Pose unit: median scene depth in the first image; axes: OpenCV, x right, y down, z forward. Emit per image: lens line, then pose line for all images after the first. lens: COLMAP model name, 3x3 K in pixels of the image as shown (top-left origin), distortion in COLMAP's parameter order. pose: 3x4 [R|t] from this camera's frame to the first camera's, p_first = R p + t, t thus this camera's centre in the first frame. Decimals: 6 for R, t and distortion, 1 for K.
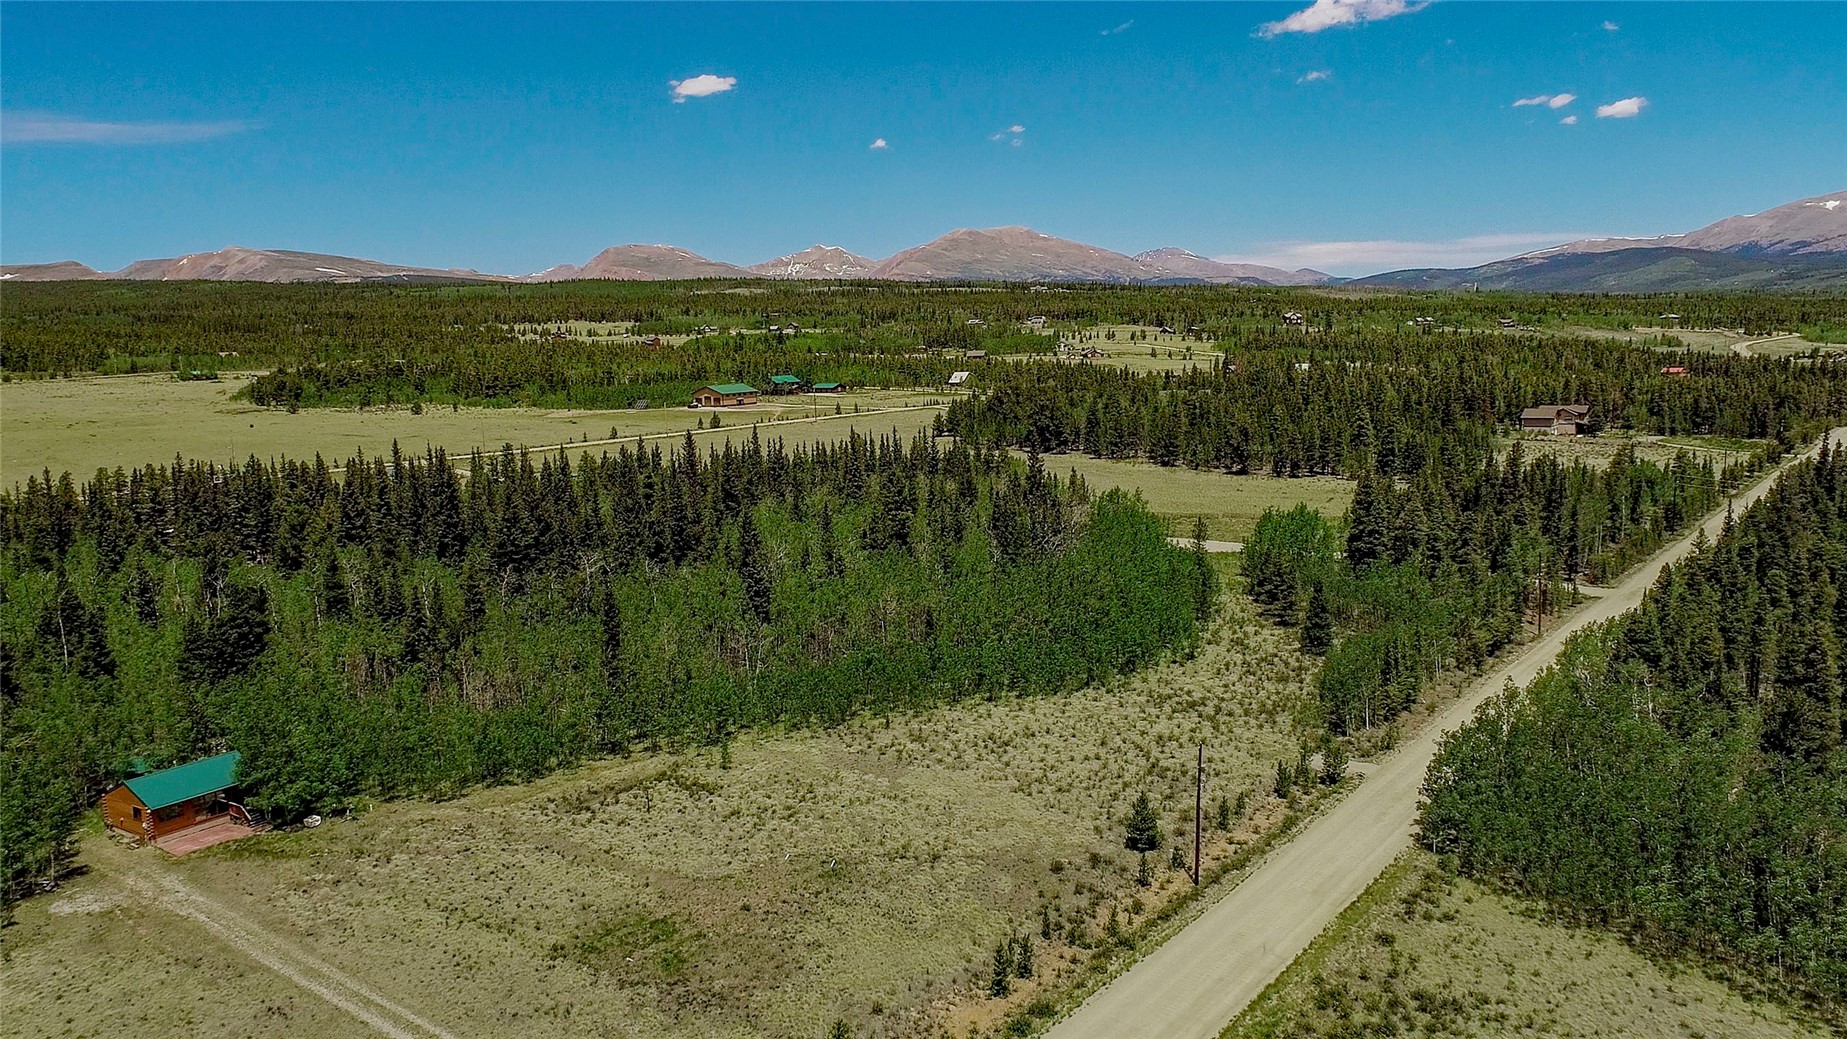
lens RADIAL K [[1401.0, 0, 923.5], [0, 1401.0, 519.5], [0, 0, 1]] dist [-0.011194, 0.001662]
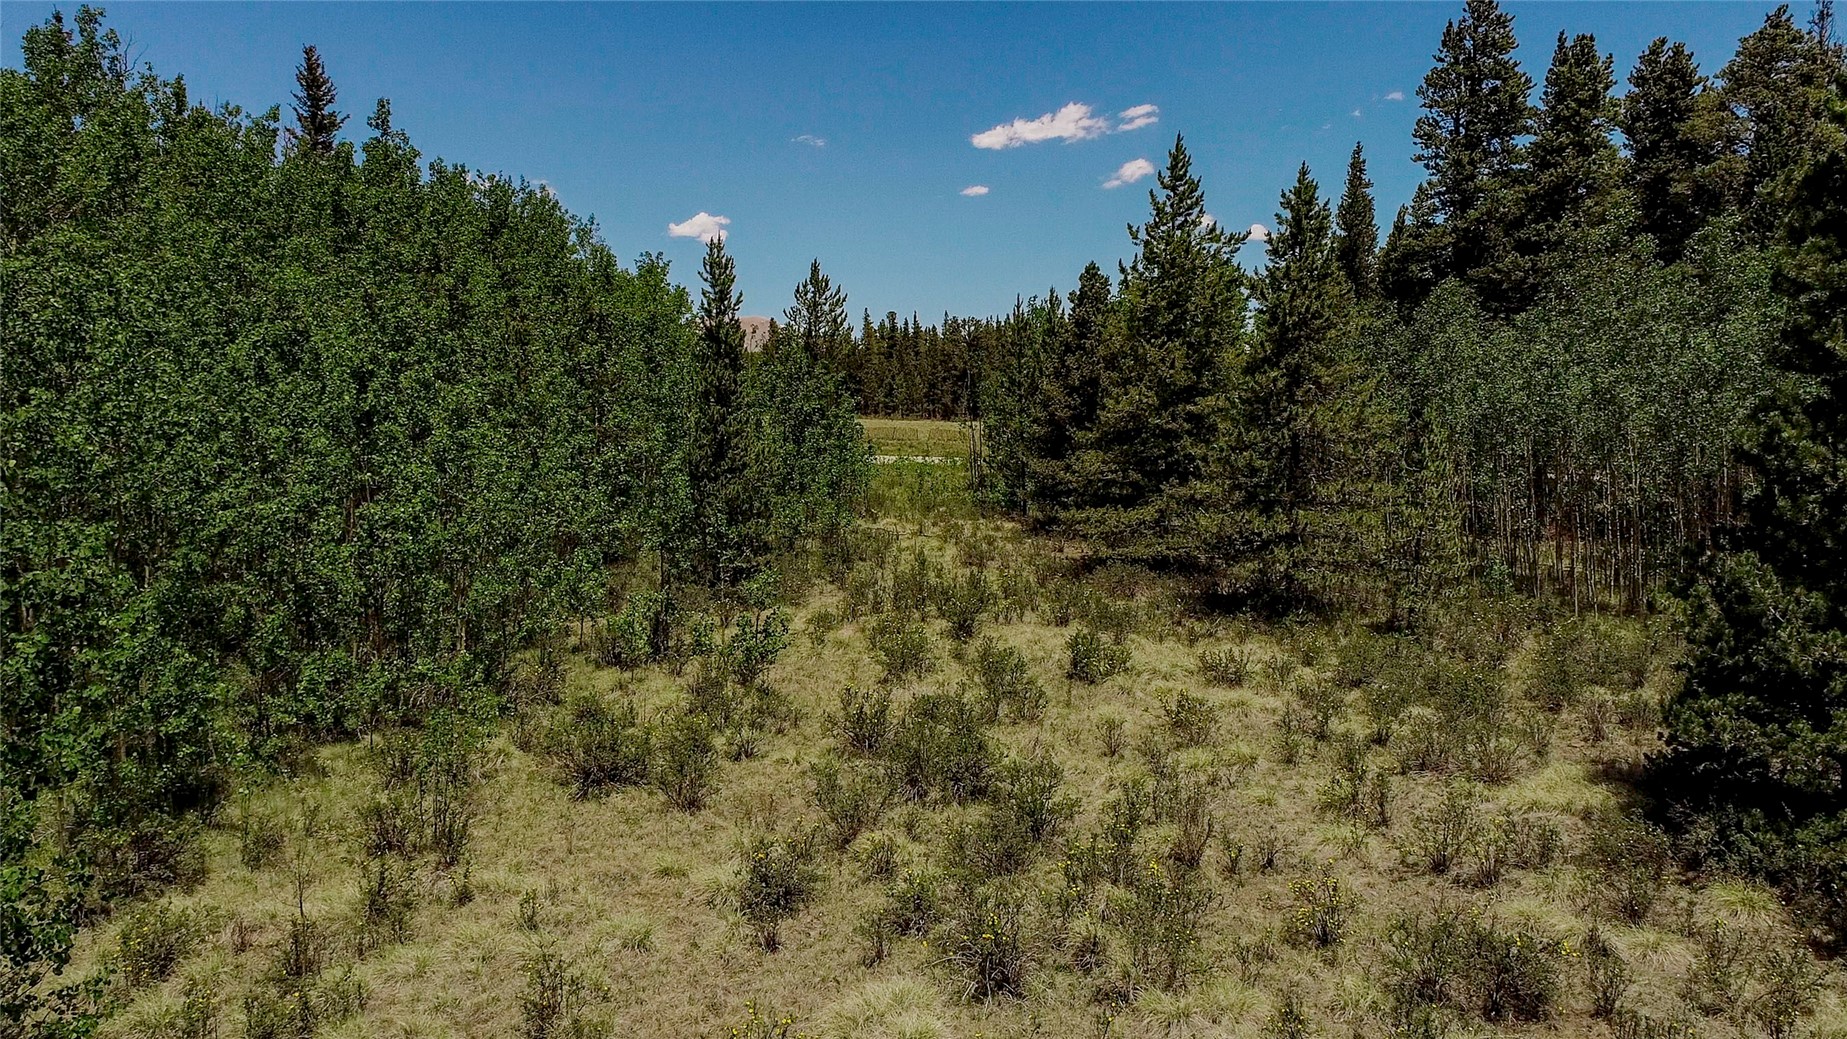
lens RADIAL K [[1337.8, 0, 923.5], [0, 1337.8, 519.5], [0, 0, 1]] dist [-0.010779, 0.001254]
pose [[0.982856, 0.003983, 0.184334, 0.099607], [0.007902, 0.997938, -0.063699, 0.037275], [-0.184208, 0.064063, 0.980797, 0.436522]]
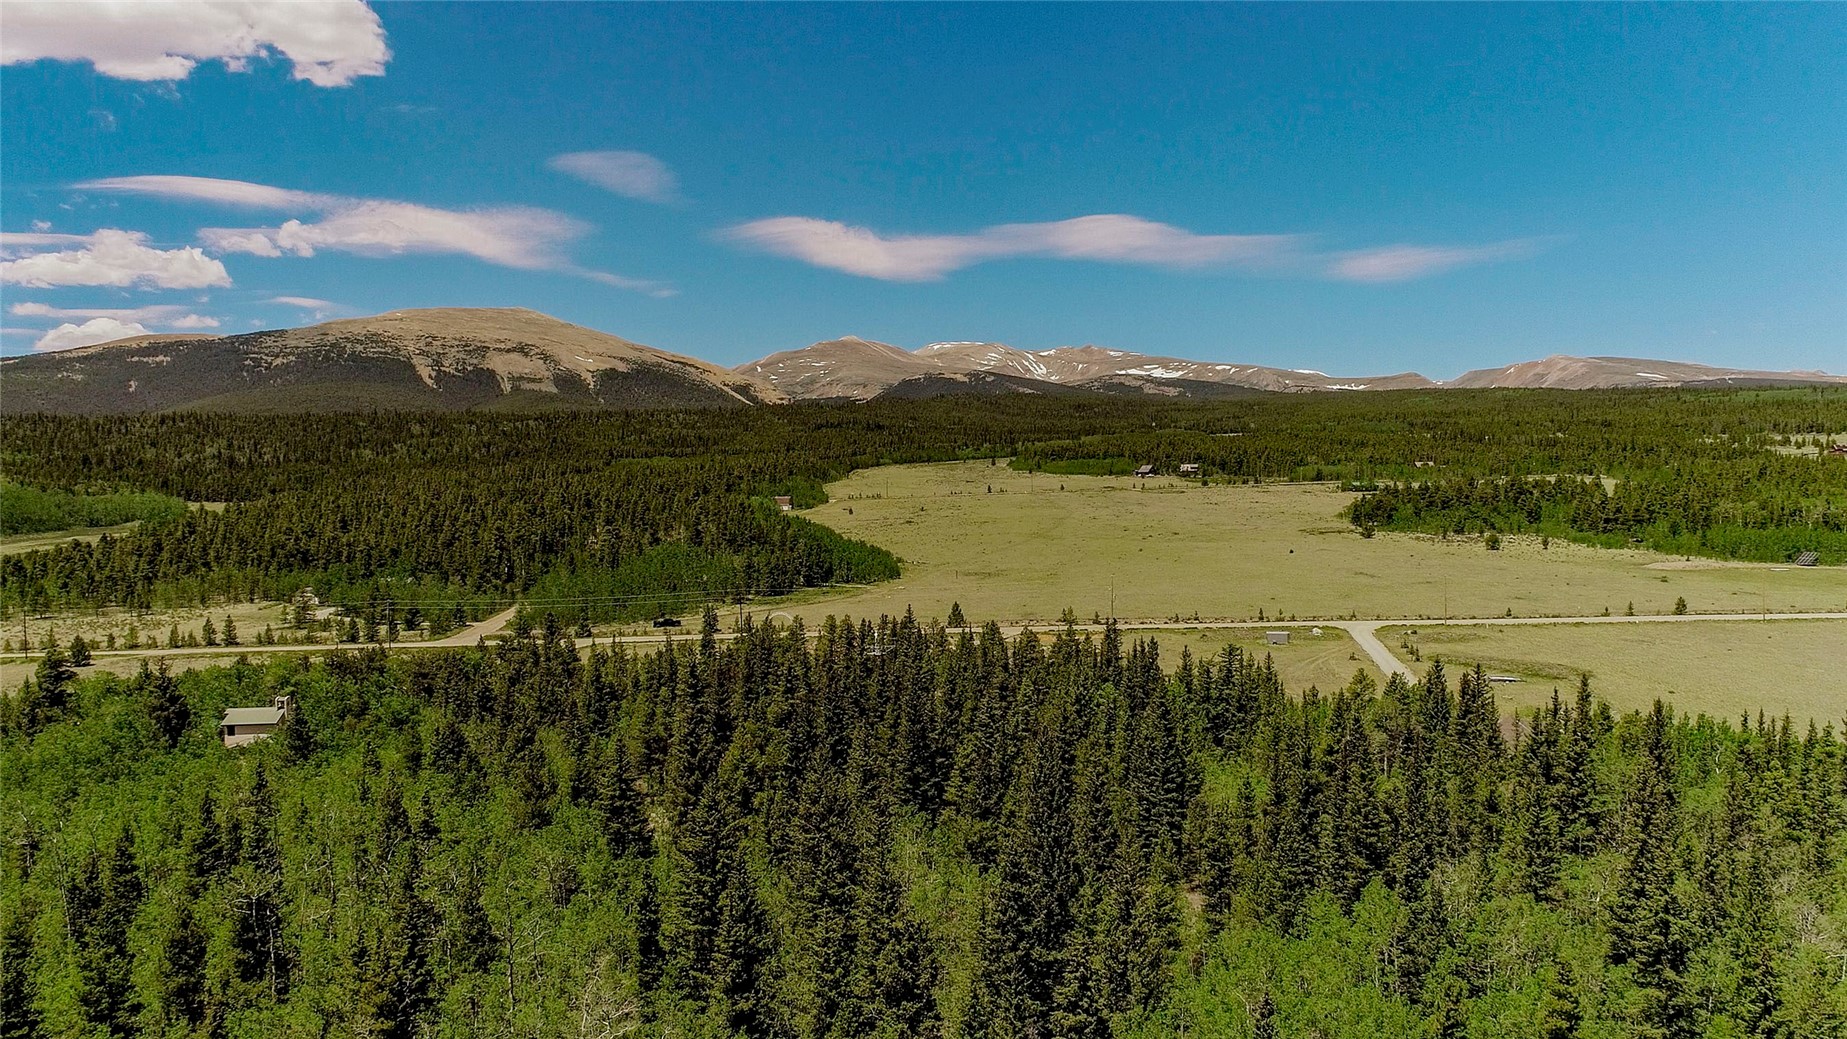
lens RADIAL K [[1337.8, 0, 923.5], [0, 1337.8, 519.5], [0, 0, 1]] dist [-0.010779, 0.001254]
pose [[0.620466, 0.058714, -0.782033, 0.075648], [-0.113358, 0.993436, -0.015353, -0.063920], [0.775998, 0.098176, 0.623048, 0.358060]]
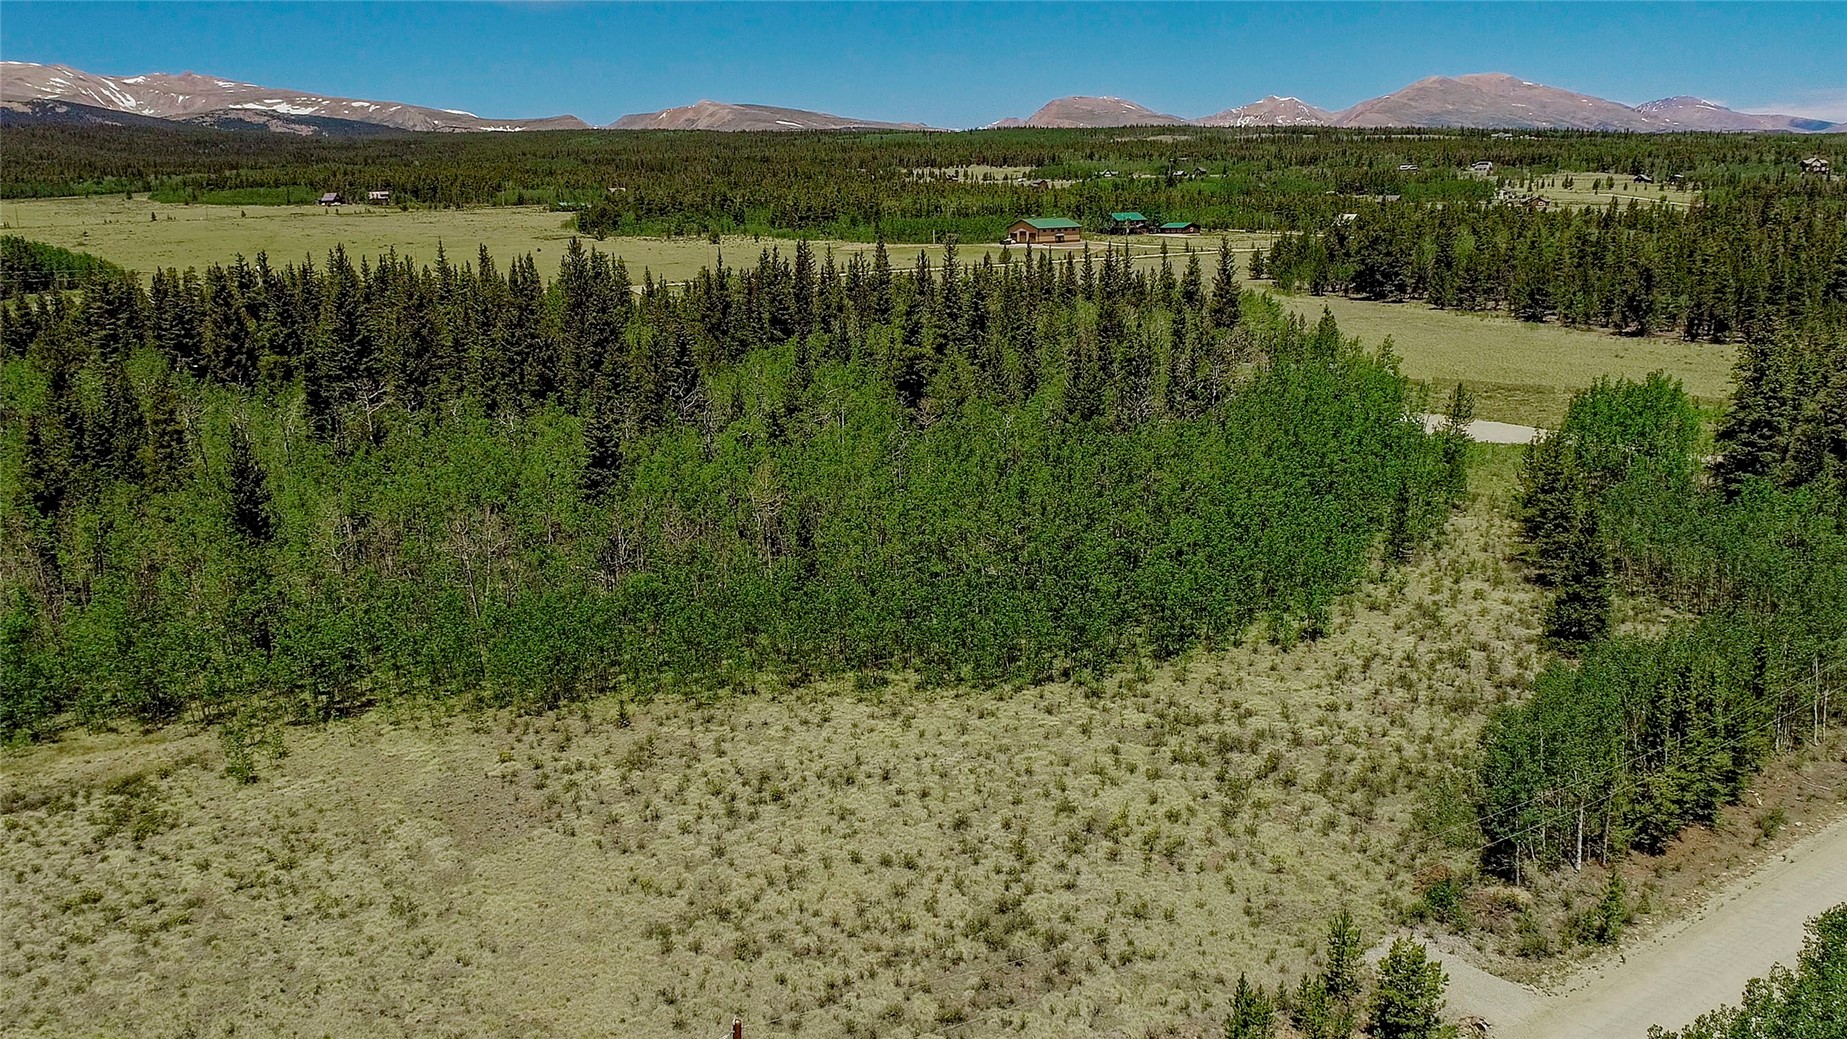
lens RADIAL K [[1401.0, 0, 923.5], [0, 1401.0, 519.5], [0, 0, 1]] dist [-0.011194, 0.001662]
pose [[0.952392, 0.079457, -0.294341, 0.093237], [-0.049995, 0.993075, 0.106312, 0.002238], [0.300750, -0.086535, 0.949769, 0.205767]]
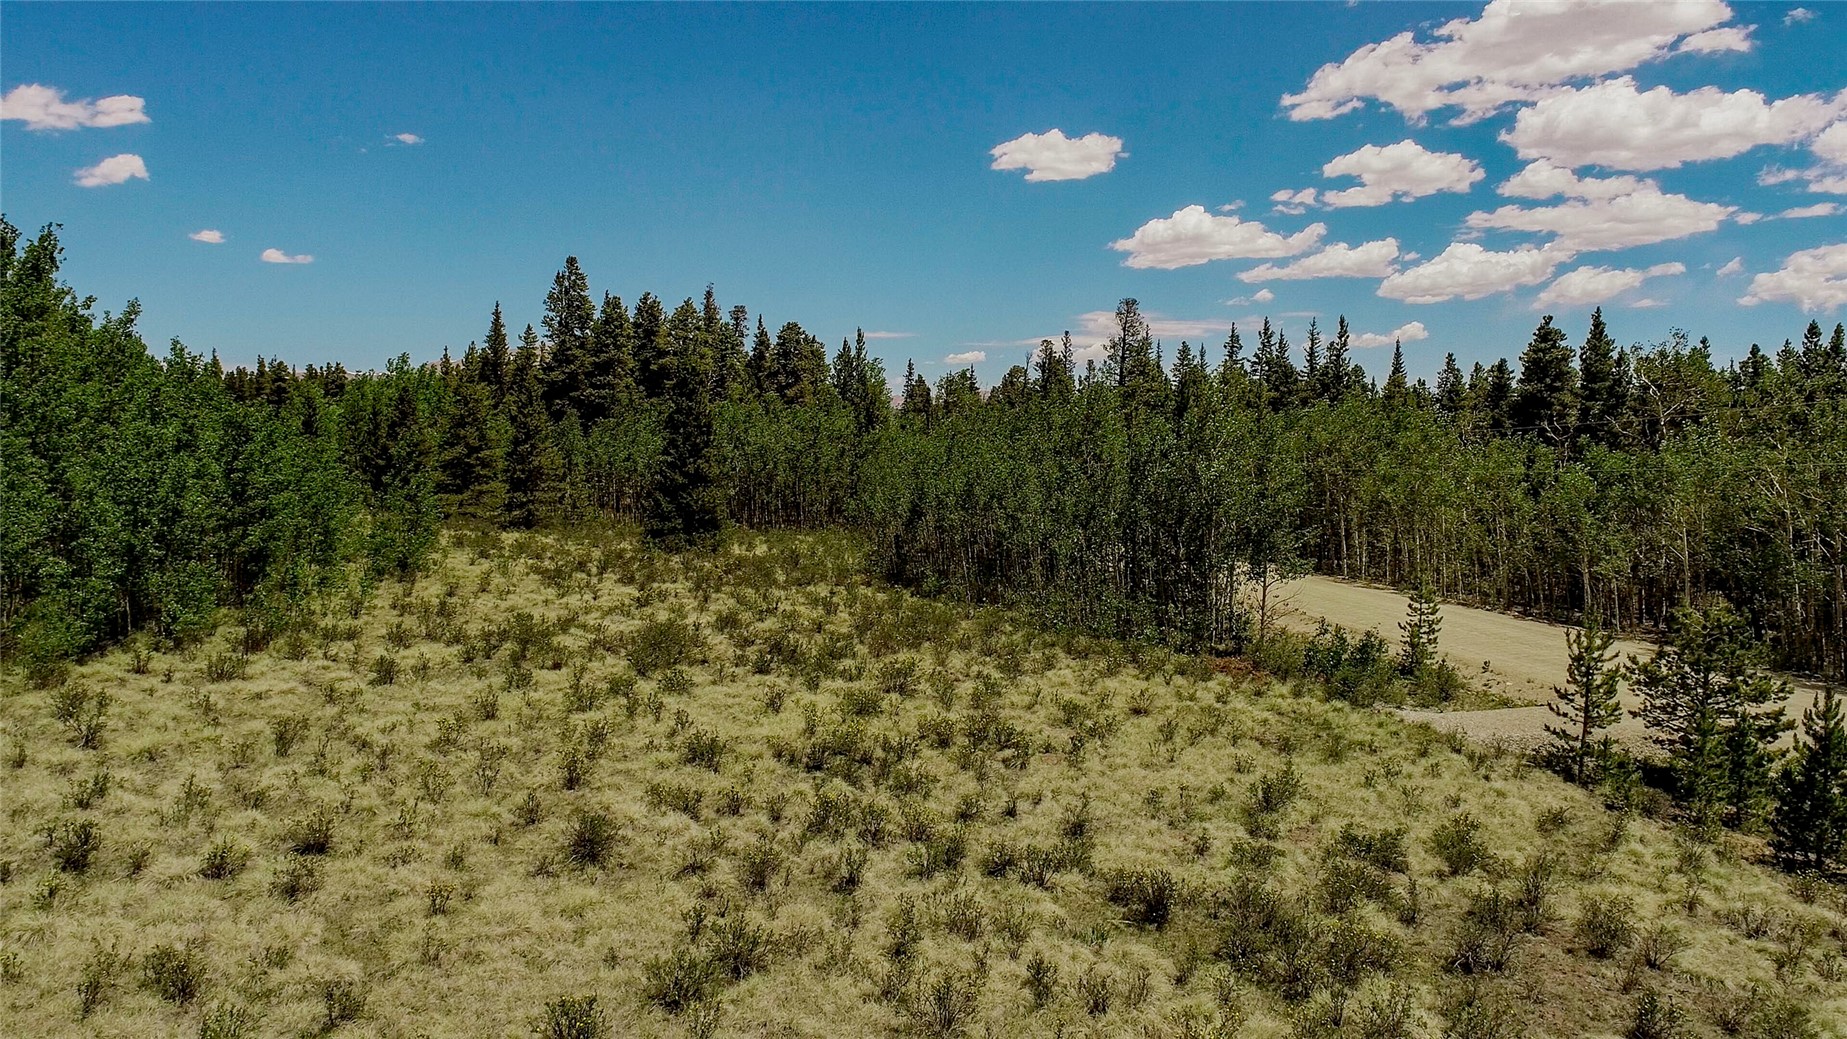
lens RADIAL K [[1302.2, 0, 923.5], [0, 1302.2, 519.5], [0, 0, 1]] dist [-0.018845, 0.004369]
pose [[0.637332, -0.006691, 0.770561, 0.018282], [0.072608, 0.996035, -0.051405, 0.050919], [-0.767161, 0.088710, 0.635290, 0.331795]]
